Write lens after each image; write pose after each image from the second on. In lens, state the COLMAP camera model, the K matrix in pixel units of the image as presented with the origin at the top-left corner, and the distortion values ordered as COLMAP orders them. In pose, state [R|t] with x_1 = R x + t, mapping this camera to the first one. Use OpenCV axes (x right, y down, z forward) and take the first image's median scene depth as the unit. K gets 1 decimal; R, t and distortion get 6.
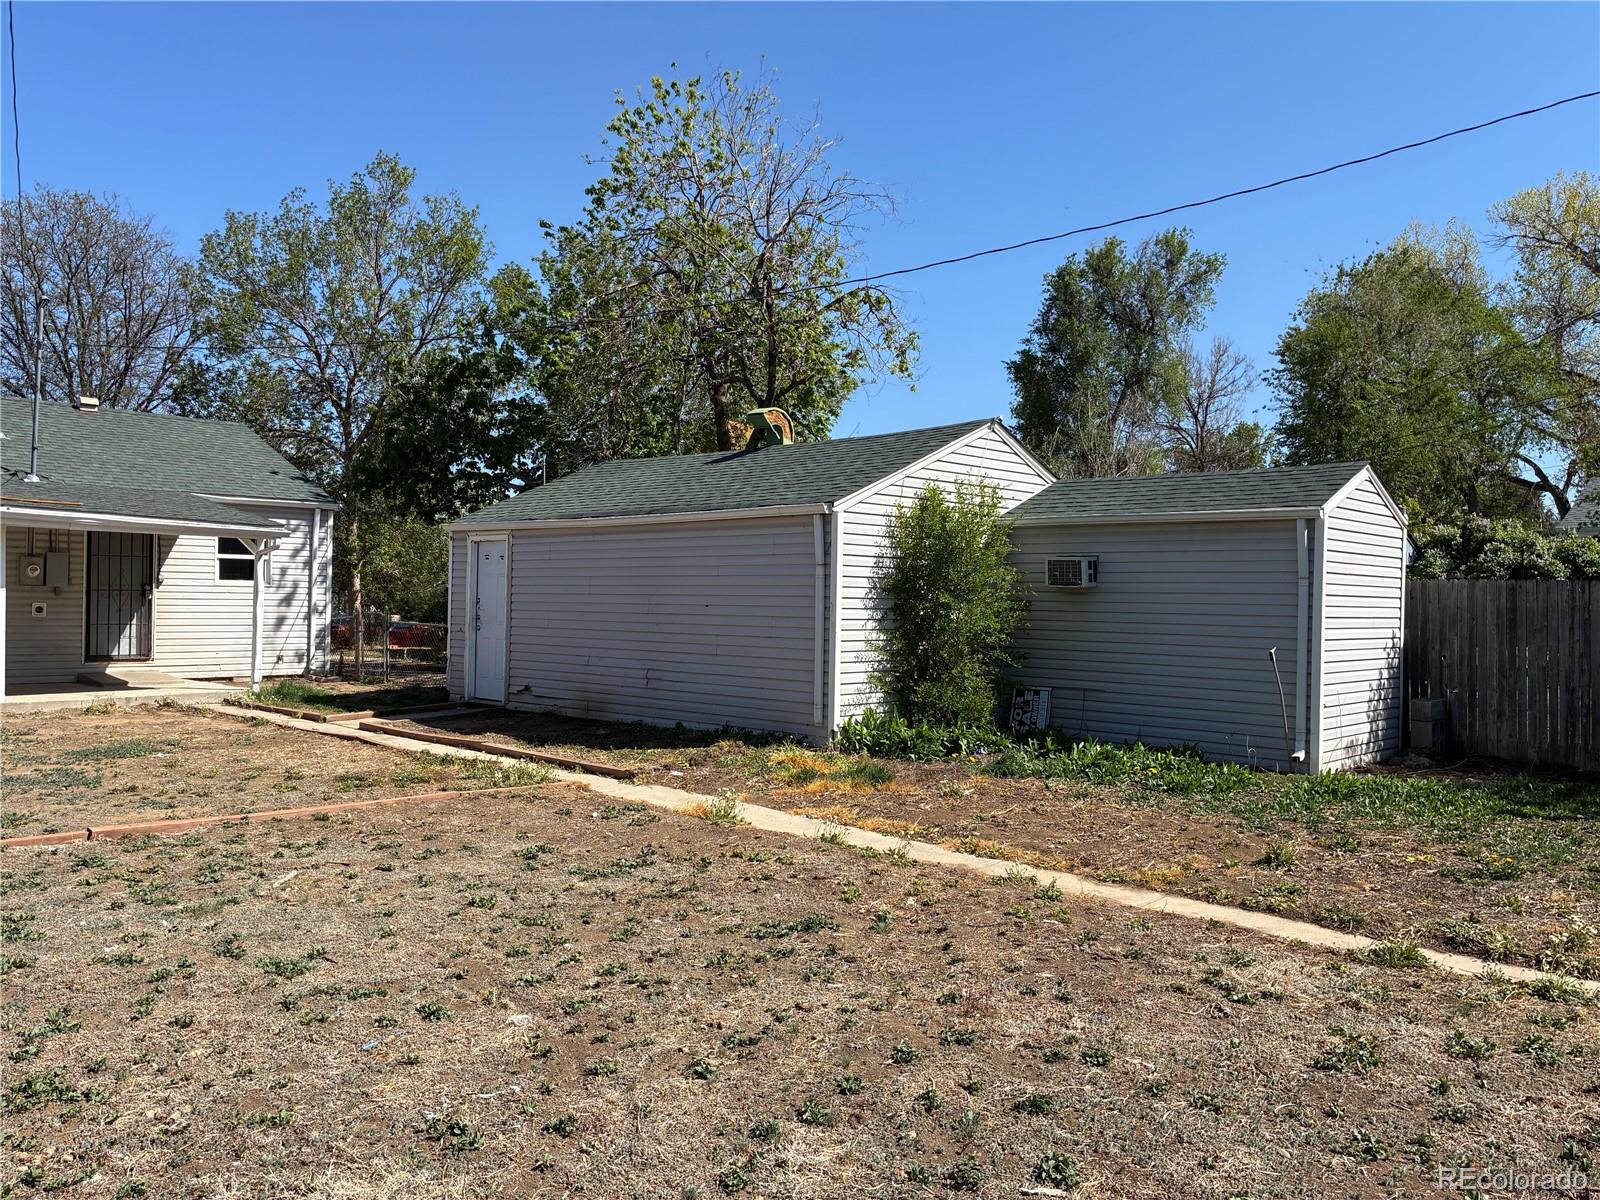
lens RADIAL K [[1203.8, 0, 801.6], [0, 1203.8, 597.6], [0, 0, 1]] dist [0.051579, -0.066911]
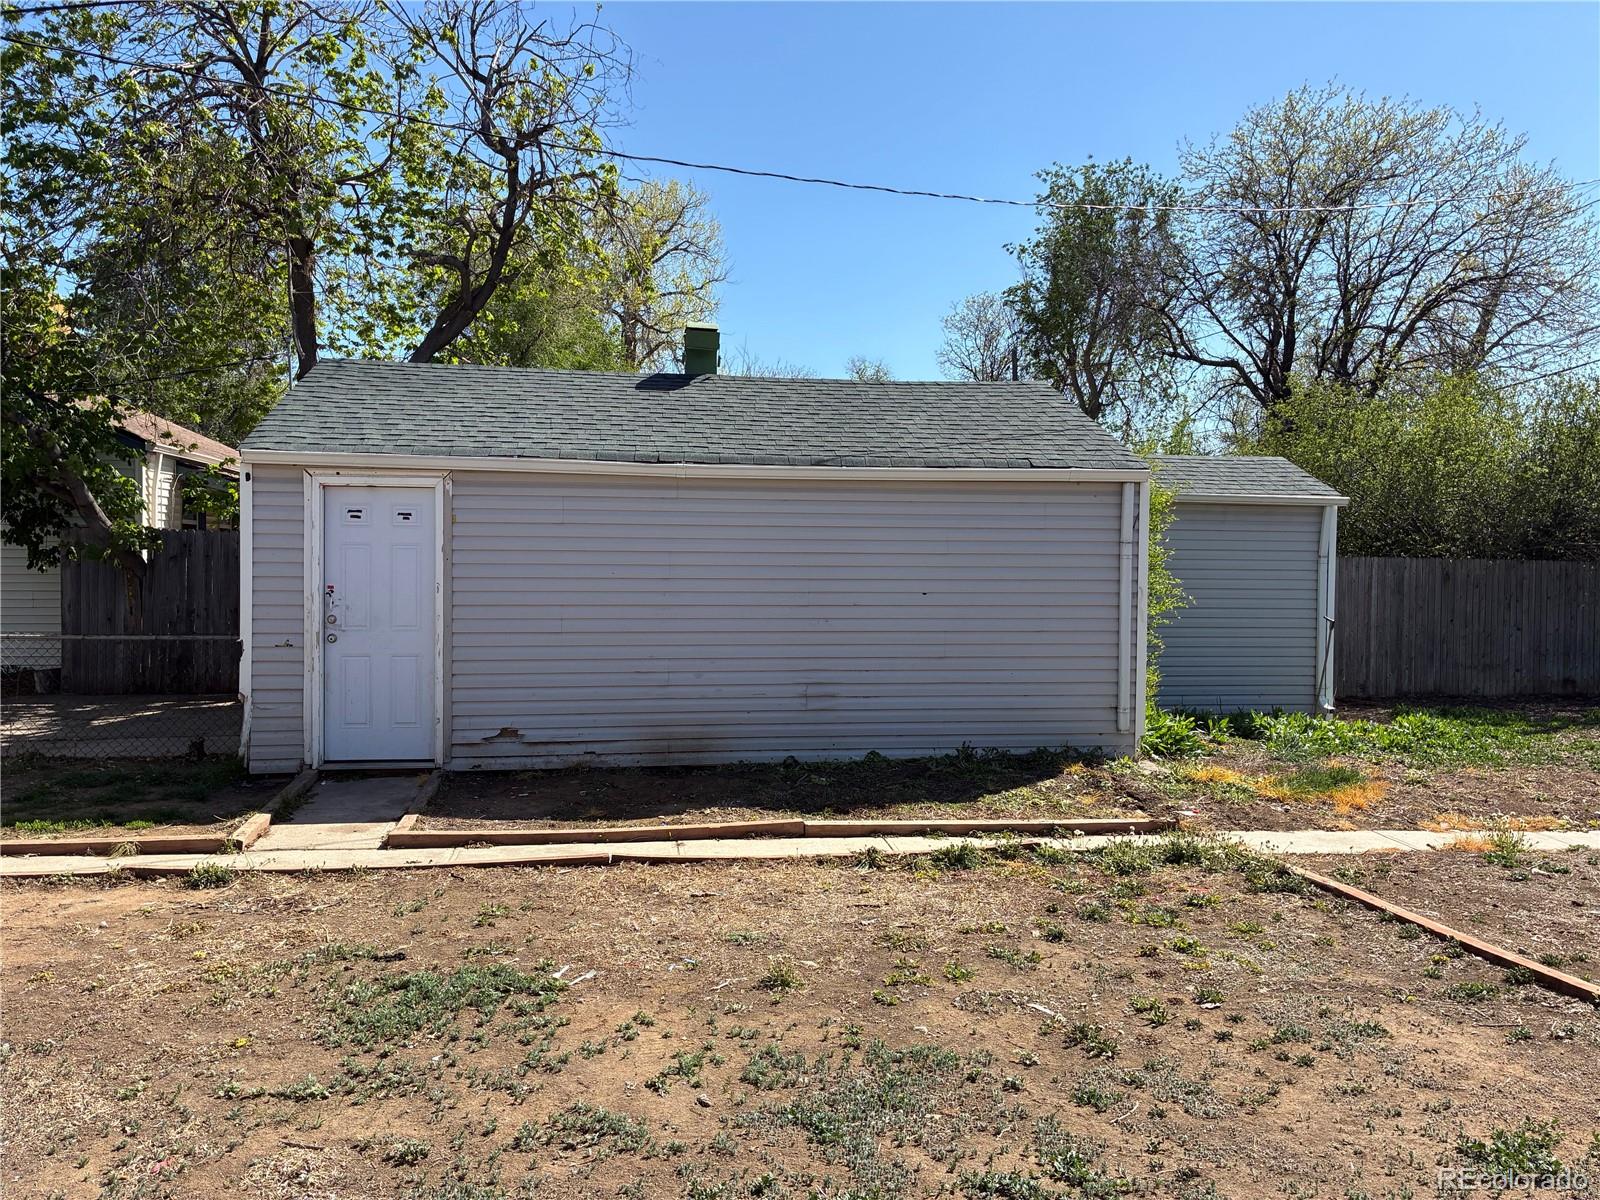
lens RADIAL K [[1203.8, 0, 798.5], [0, 1203.8, 599.9], [0, 0, 1]] dist [0.051579, -0.066911]
pose [[0.621077, -0.032780, 0.783064, -0.657845], [0.000461, 0.999140, 0.041459, -0.018833], [-0.783750, -0.025389, 0.620558, 0.541343]]
